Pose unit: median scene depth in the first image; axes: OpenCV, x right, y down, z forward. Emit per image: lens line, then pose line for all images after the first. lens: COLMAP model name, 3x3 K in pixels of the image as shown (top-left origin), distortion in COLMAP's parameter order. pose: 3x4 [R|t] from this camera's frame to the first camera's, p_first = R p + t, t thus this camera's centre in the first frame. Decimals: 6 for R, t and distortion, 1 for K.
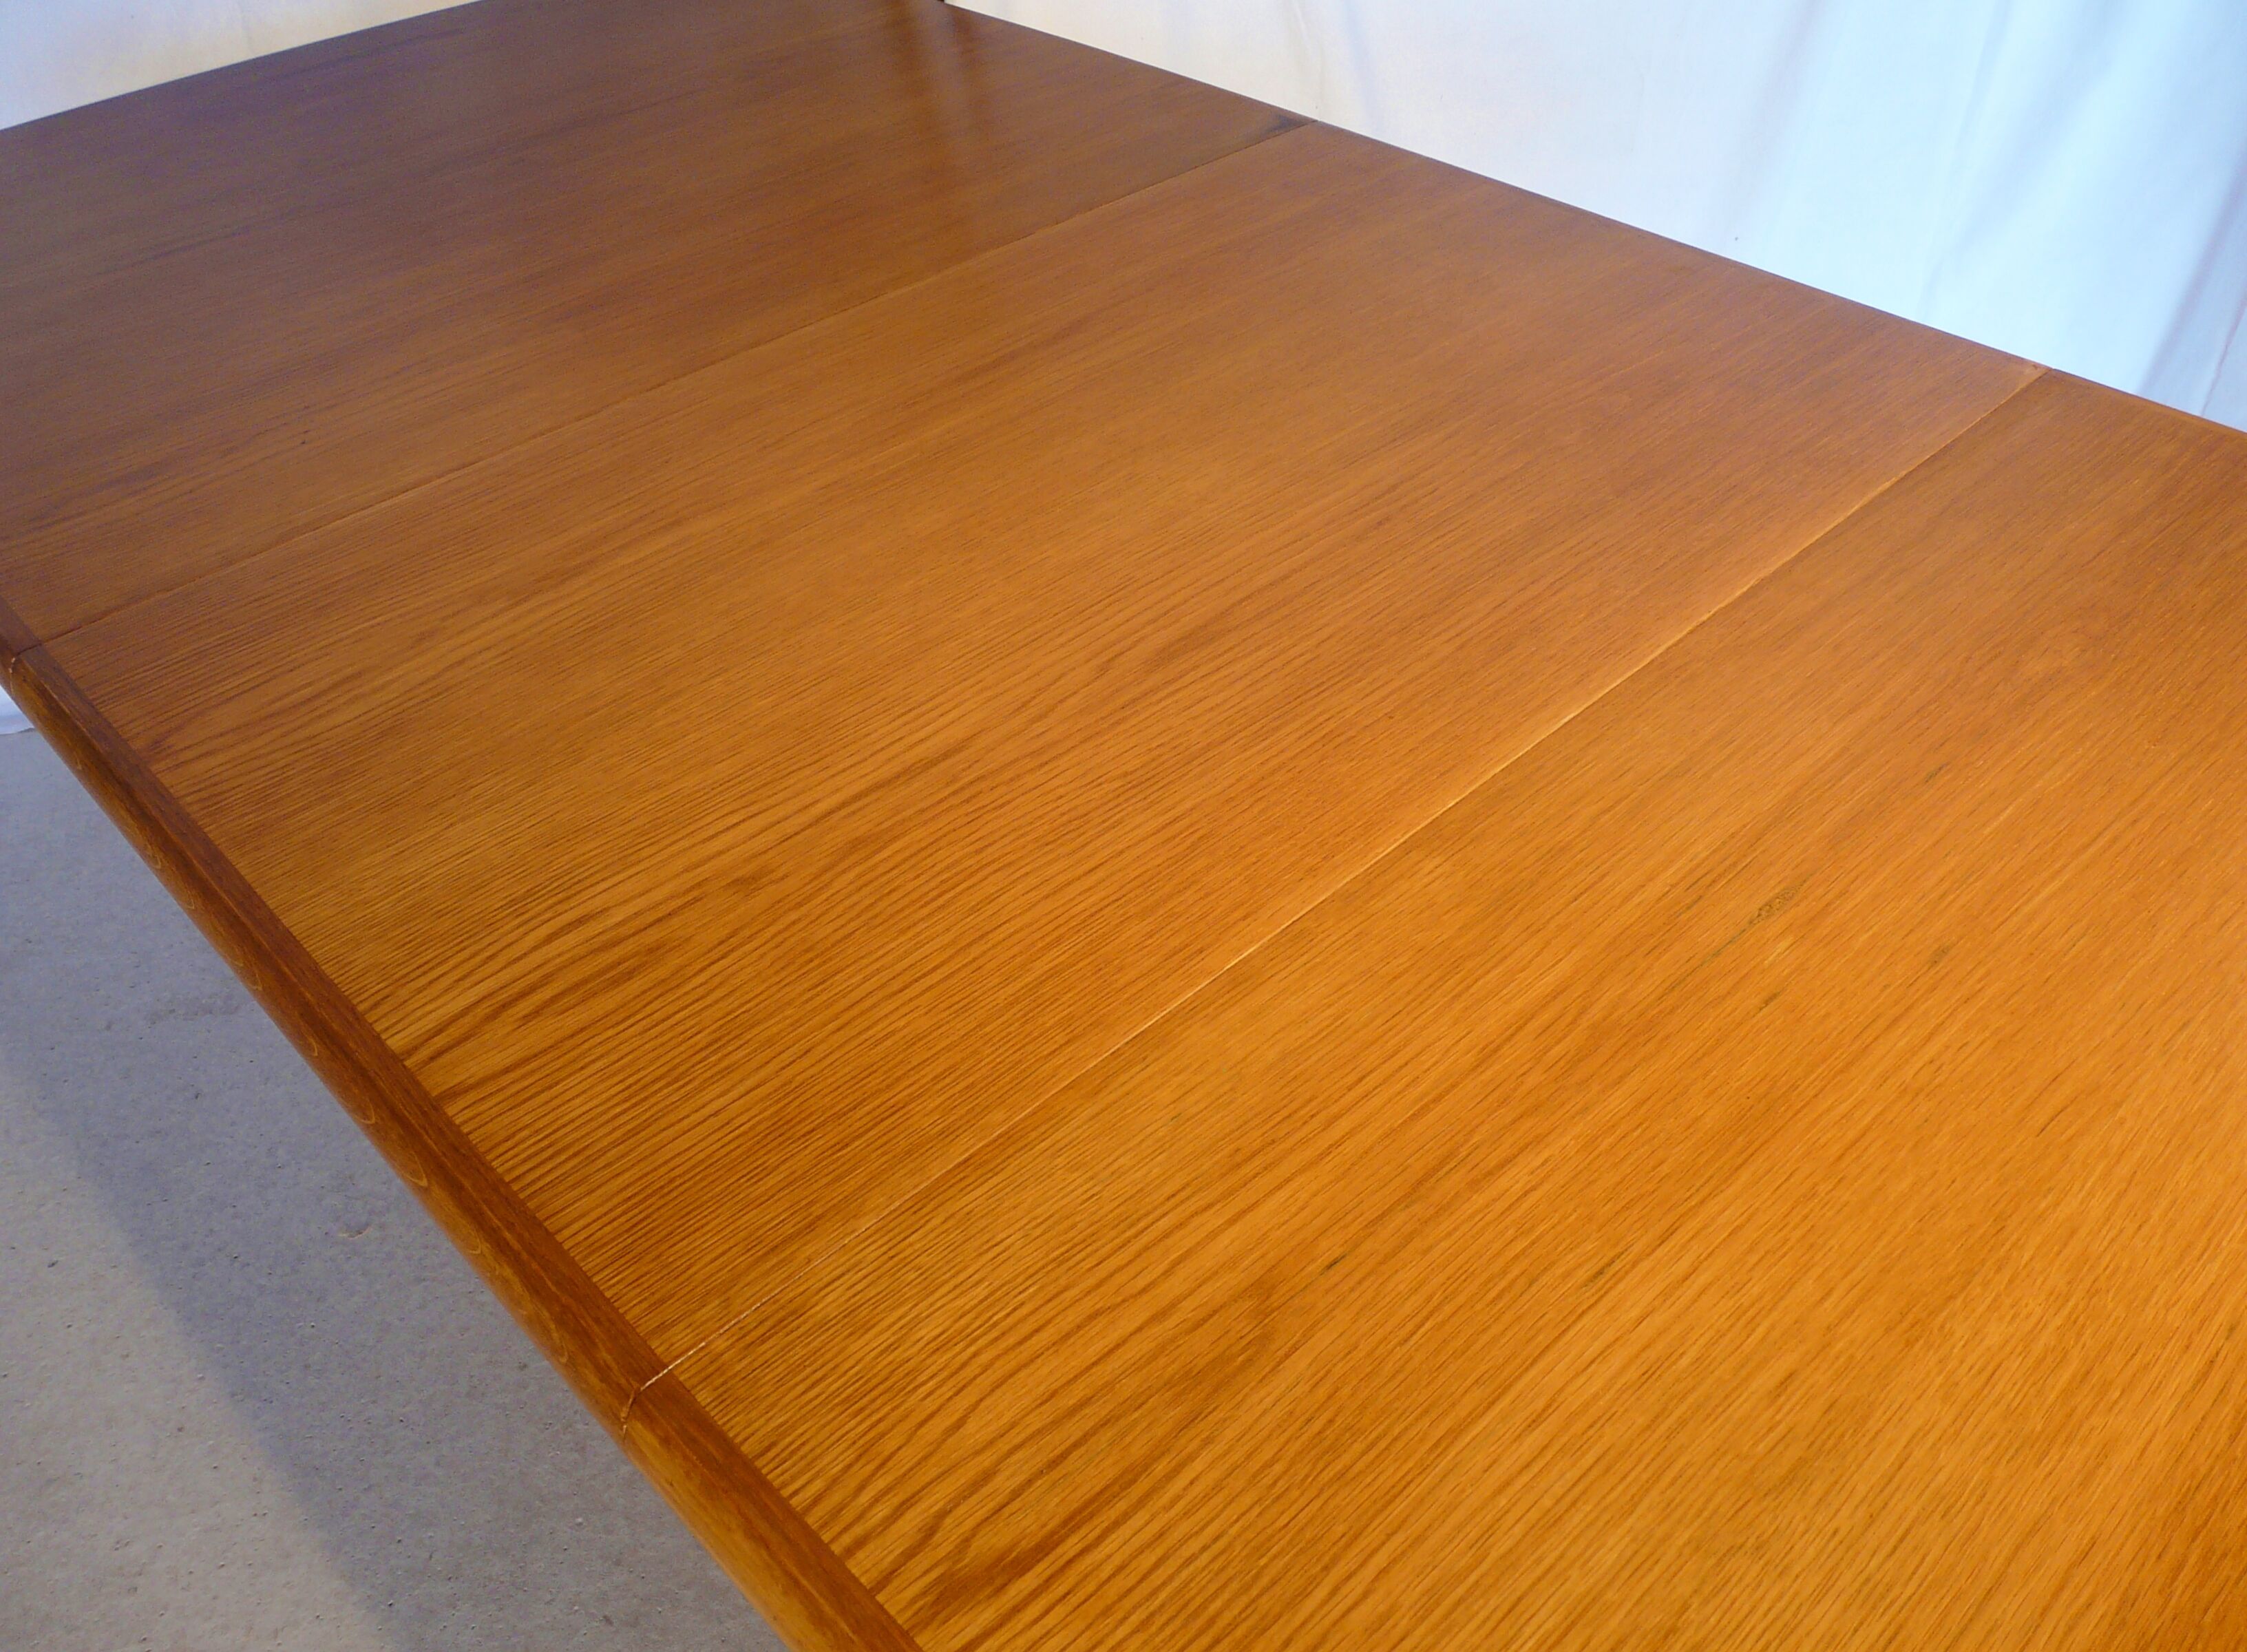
lens RADIAL K [[1834.1, 0, 1123.5], [0, 1834.1, 826.0], [0, 0, 1]] dist [-0.048420, 0.059467]
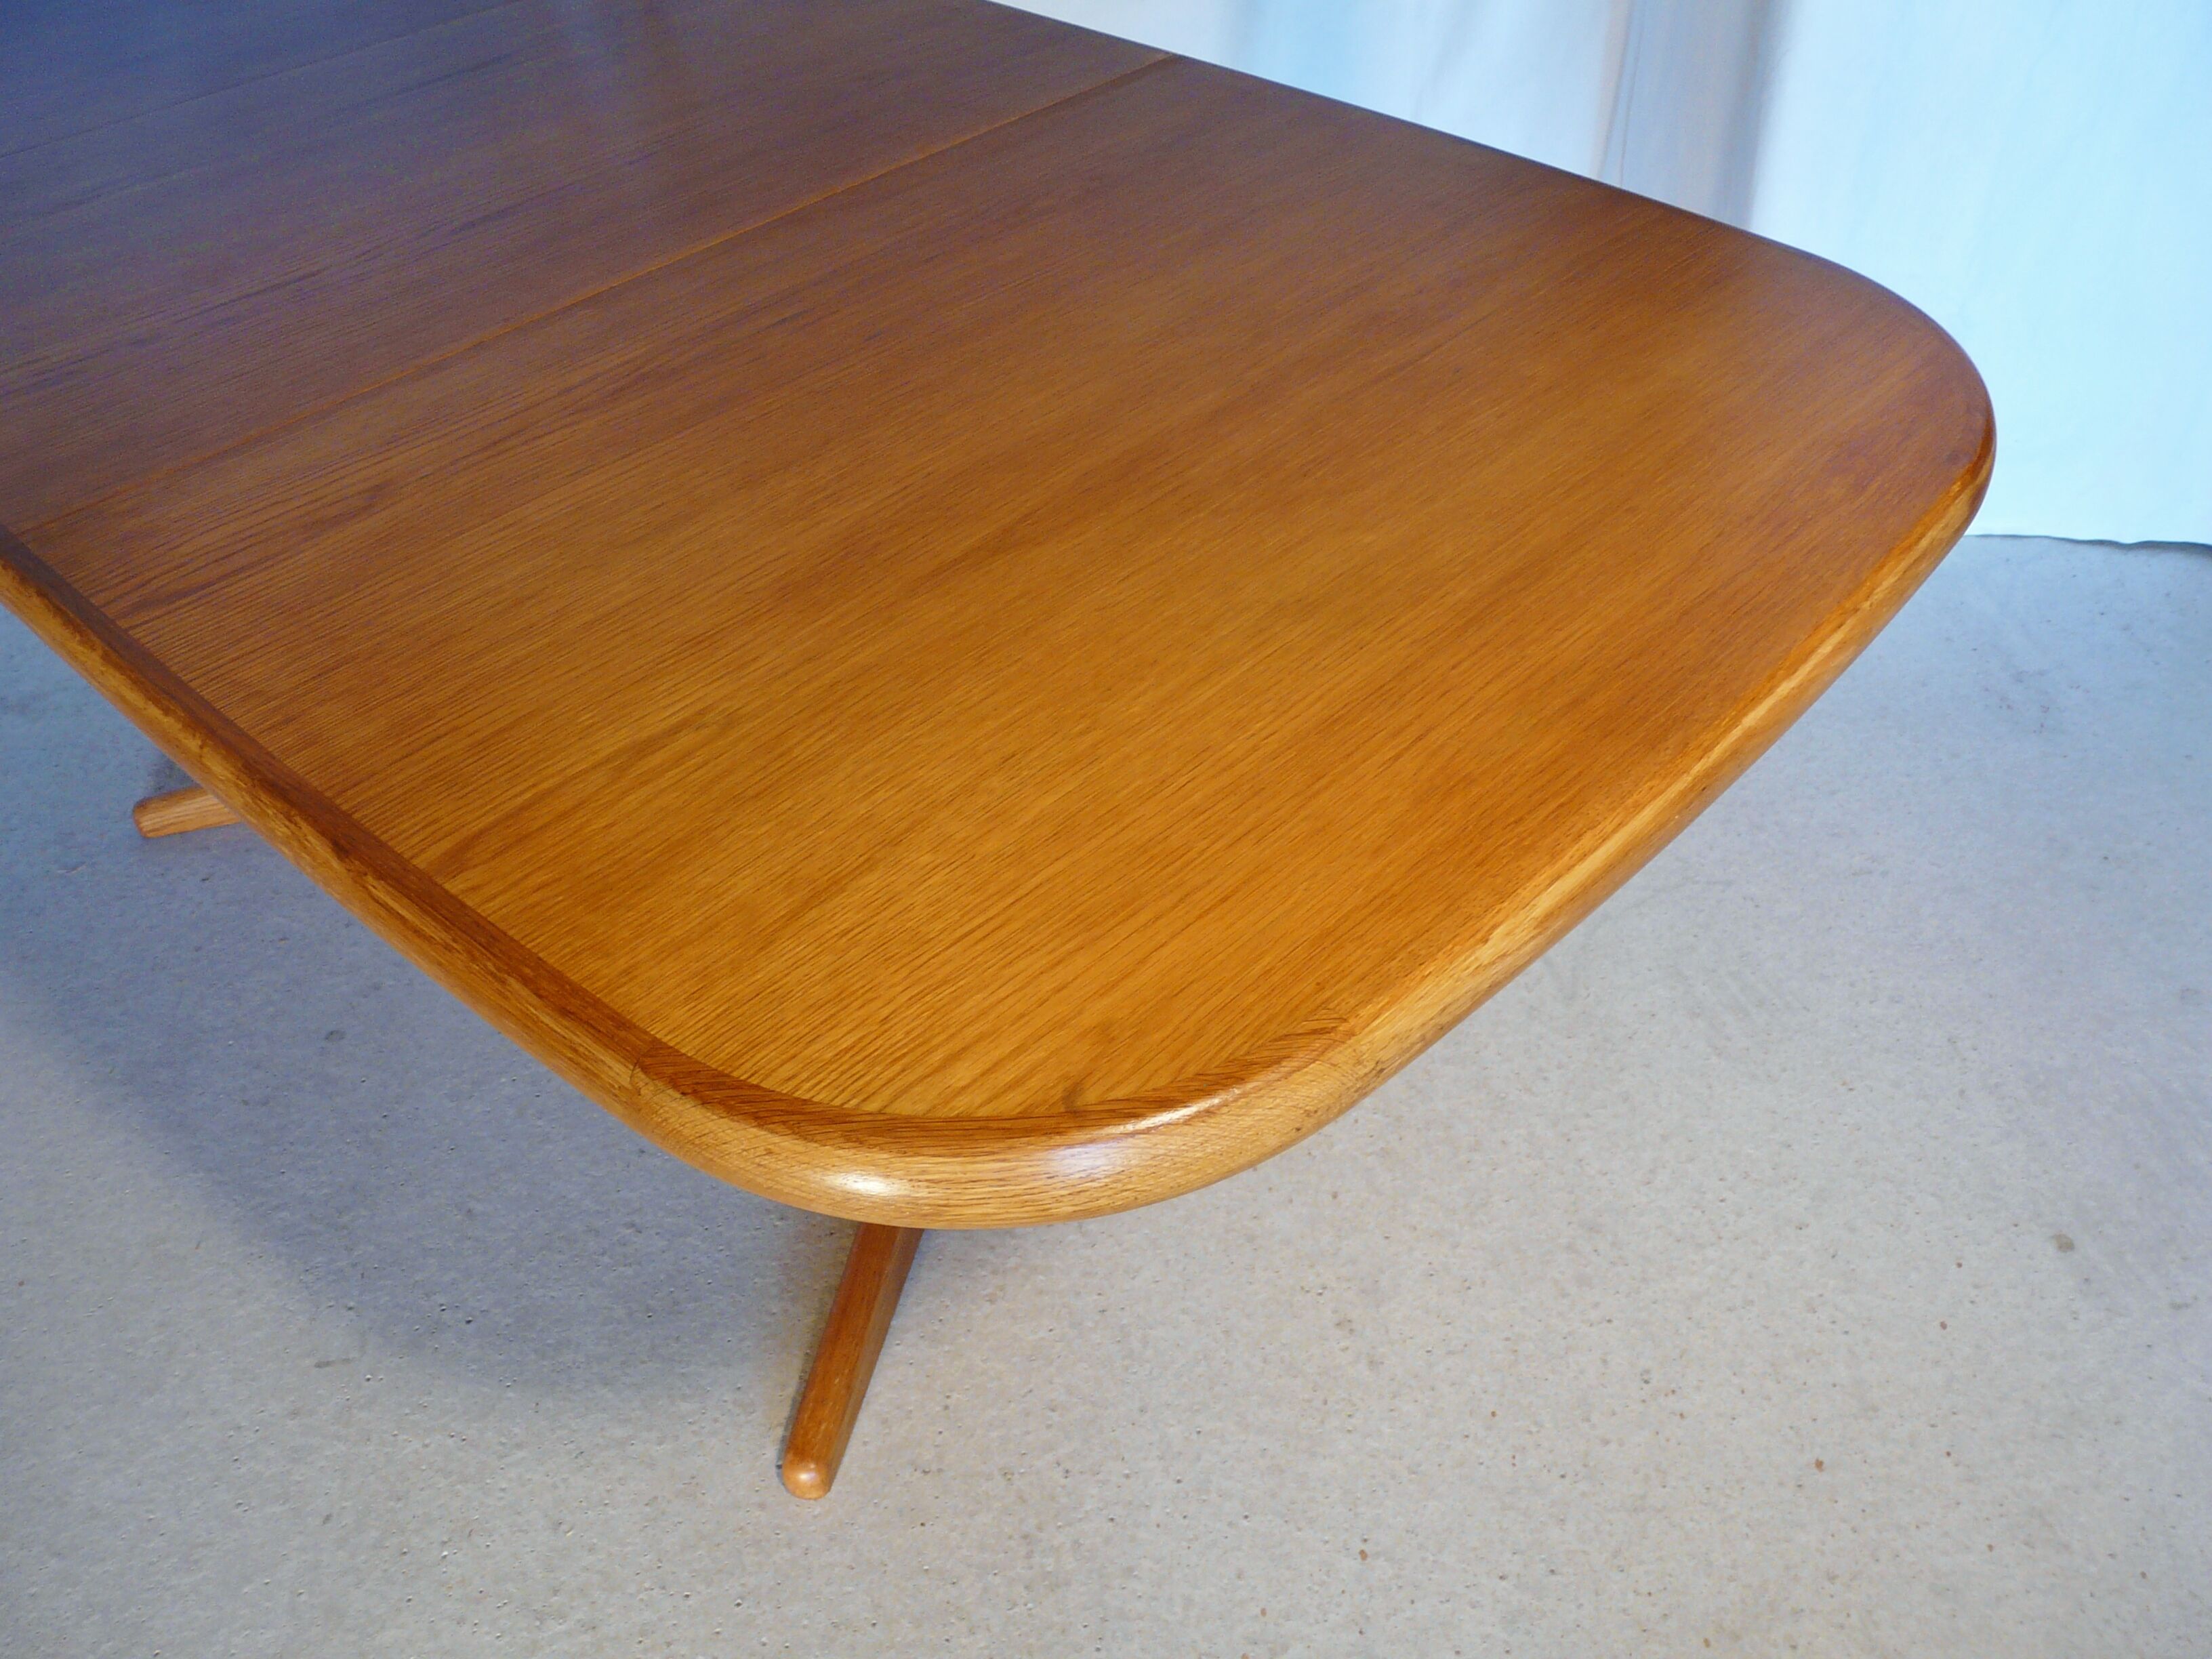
lens RADIAL K [[1818.4, 0, 1111.7], [0, 1818.4, 831.4], [0, 0, 1]] dist [-0.088640, 0.120872]
pose [[0.998623, -0.039185, 0.034872, 0.397542], [0.038722, 0.999154, 0.013853, 0.333474], [-0.035385, -0.012483, 0.999296, -0.399223]]
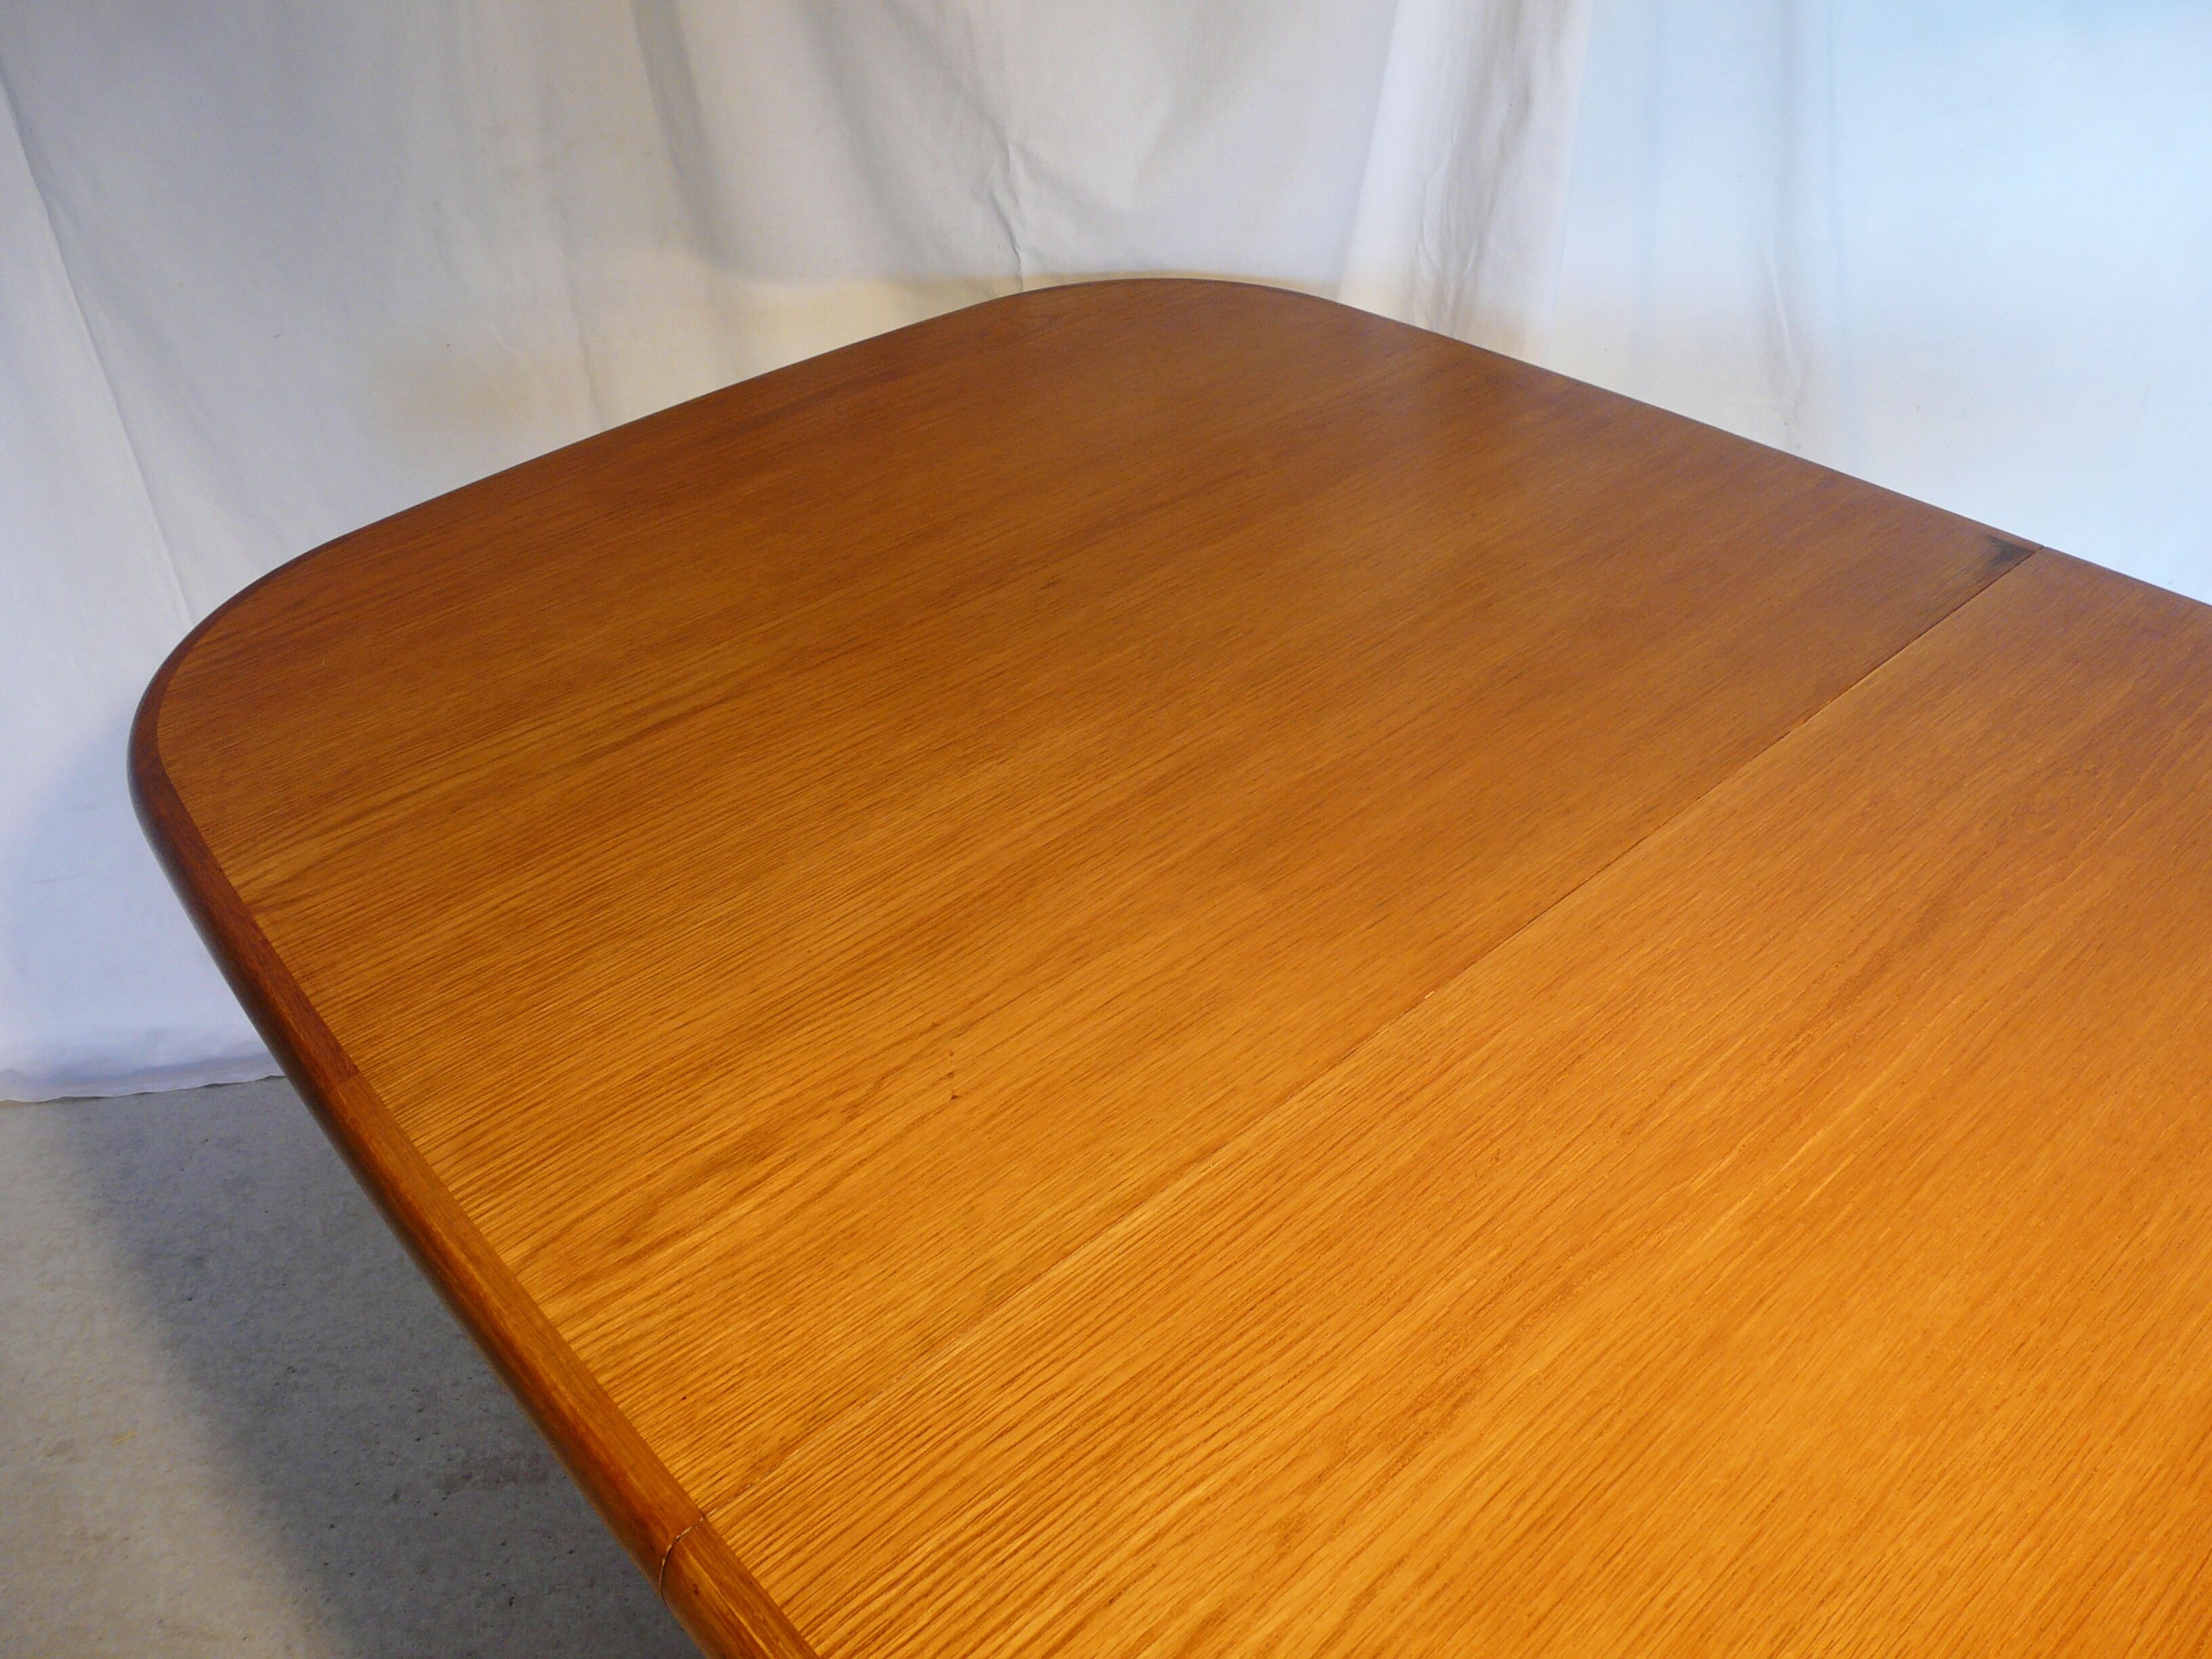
lens RADIAL K [[1818.4, 0, 1111.7], [0, 1818.4, 831.4], [0, 0, 1]] dist [-0.088640, 0.120872]
pose [[0.999705, 0.013485, -0.020214, -0.382891], [-0.014612, 0.998286, -0.056668, -0.281441], [0.019415, 0.056947, 0.998188, 0.282203]]
